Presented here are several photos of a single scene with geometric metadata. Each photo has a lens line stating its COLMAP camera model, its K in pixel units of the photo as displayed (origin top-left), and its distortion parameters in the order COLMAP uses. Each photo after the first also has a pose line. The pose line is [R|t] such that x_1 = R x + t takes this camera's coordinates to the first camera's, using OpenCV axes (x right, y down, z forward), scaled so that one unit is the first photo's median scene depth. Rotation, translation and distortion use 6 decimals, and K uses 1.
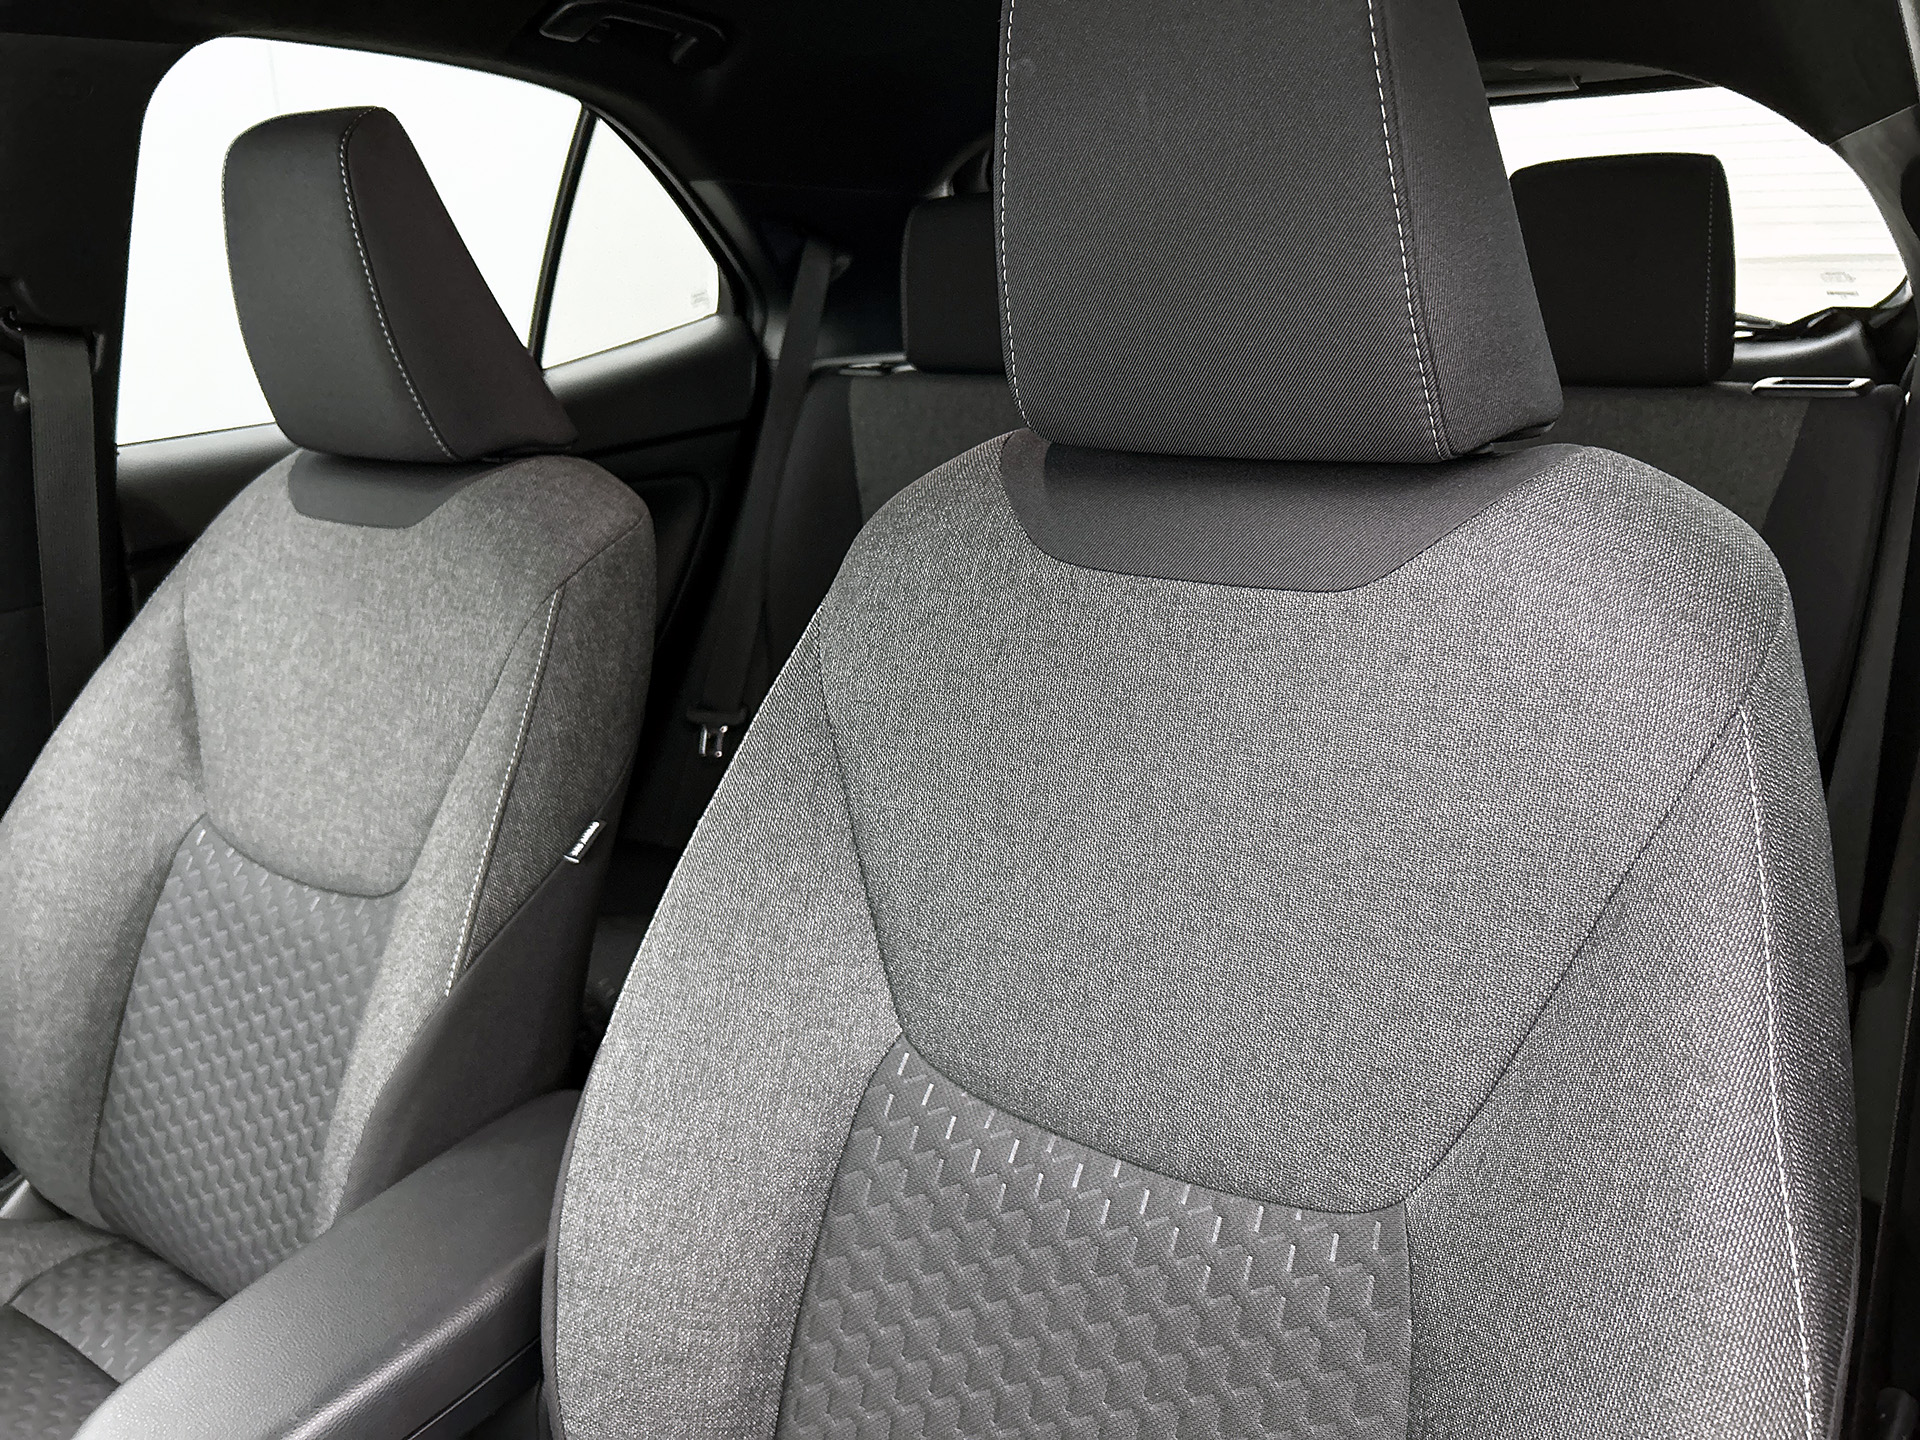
lens RADIAL K [[1475.8, 0, 960.0], [0, 1475.8, 720.0], [0, 0, 1]] dist [0.019467, -0.001222]
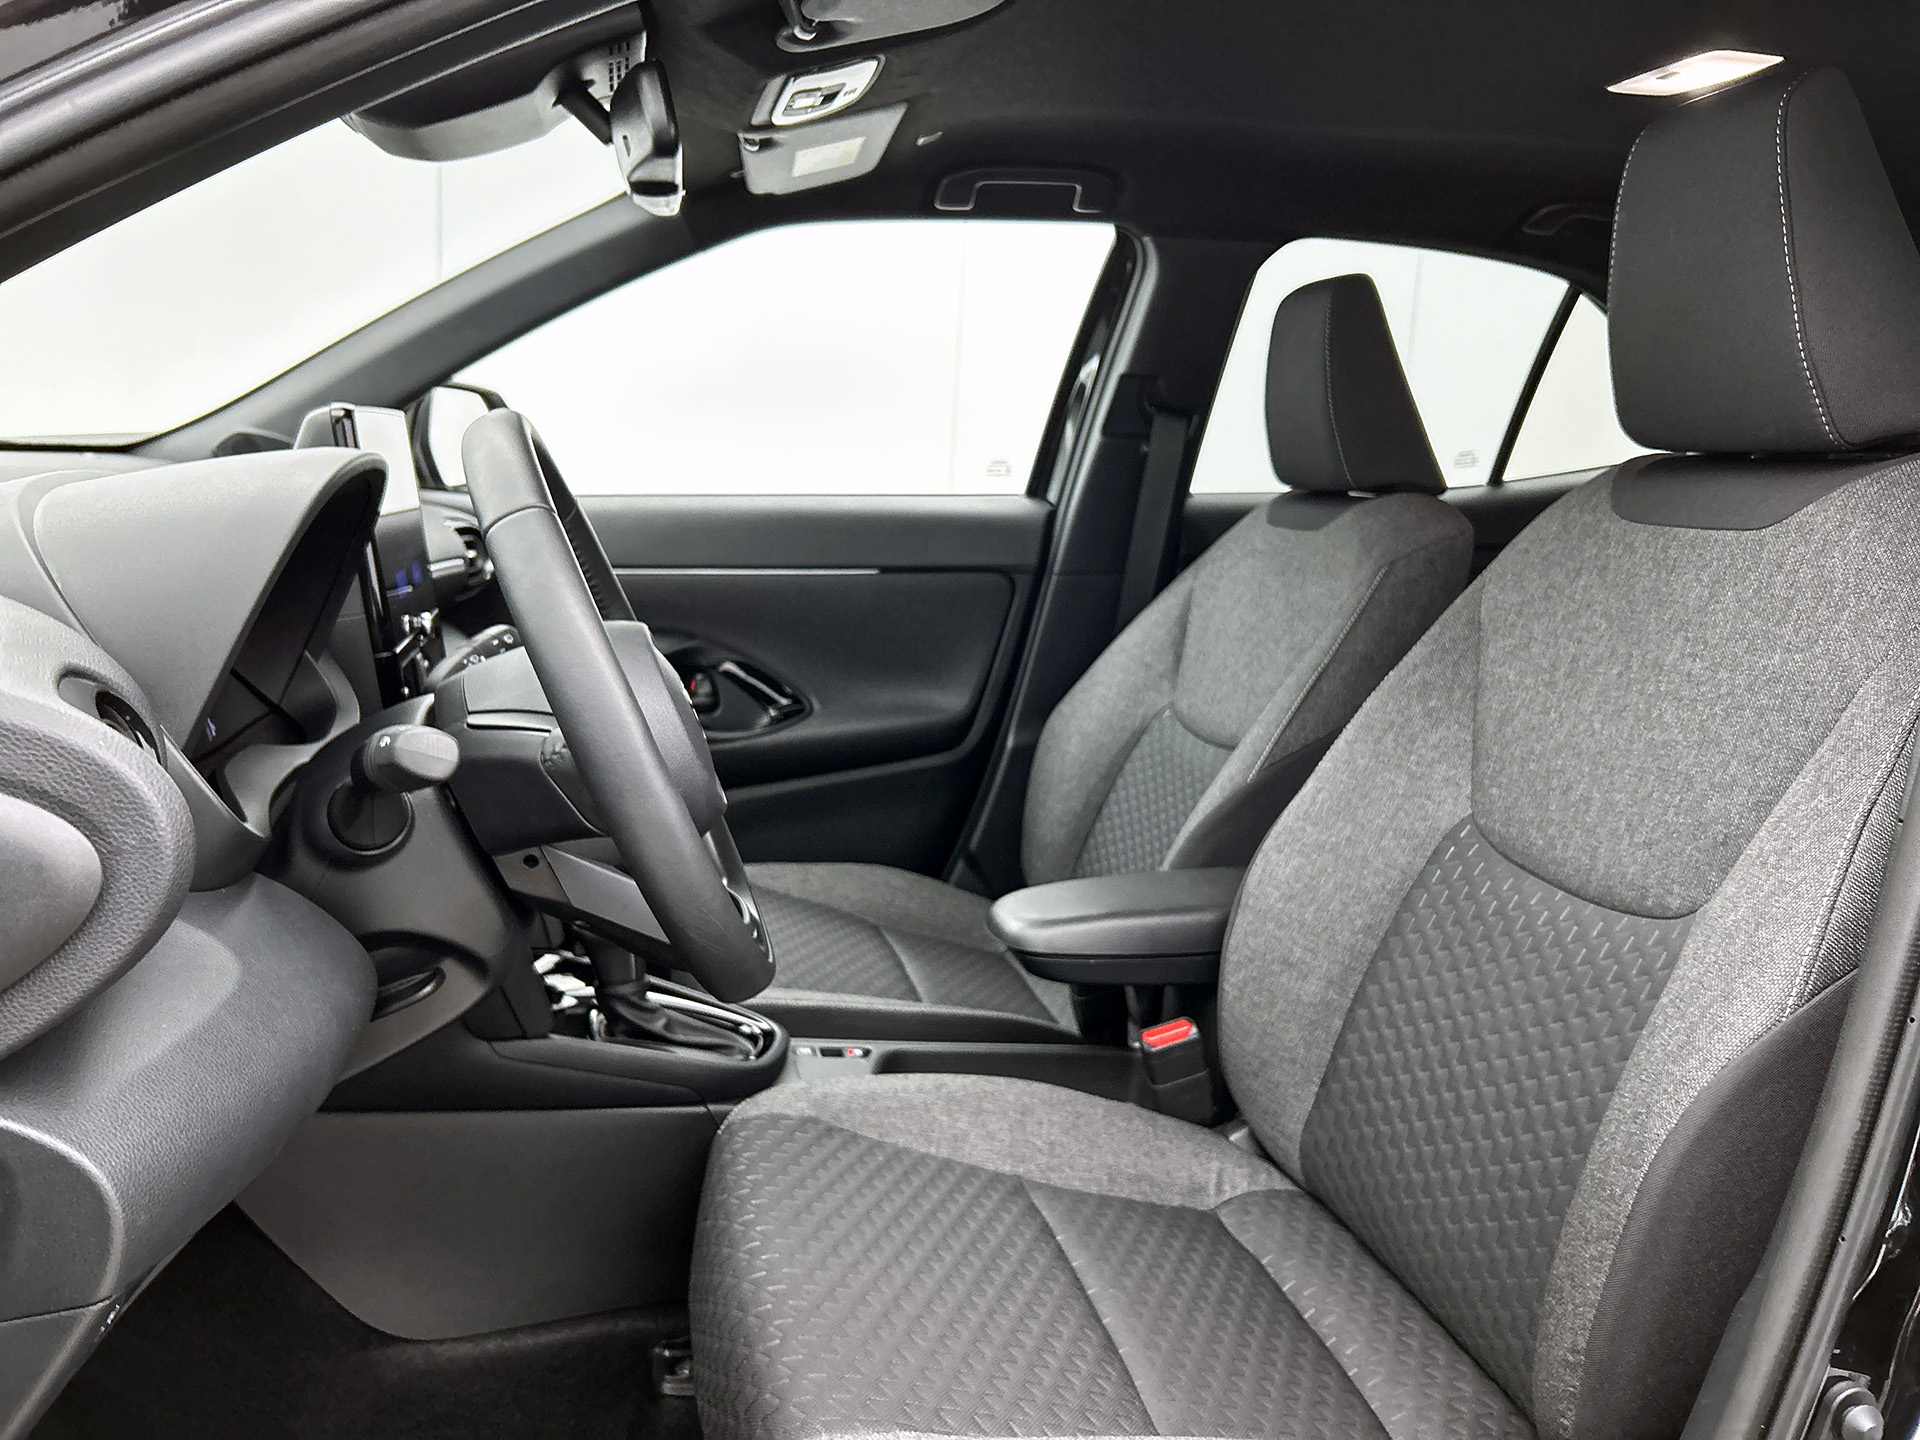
lens RADIAL K [[1475.8, 0, 960.0], [0, 1475.8, 720.0], [0, 0, 1]] dist [0.019467, -0.001222]
pose [[0.742175, 0.170188, -0.648238, 0.401666], [-0.255048, 0.966168, -0.038350, 0.225836], [0.619780, 0.193794, 0.760472, -0.396503]]
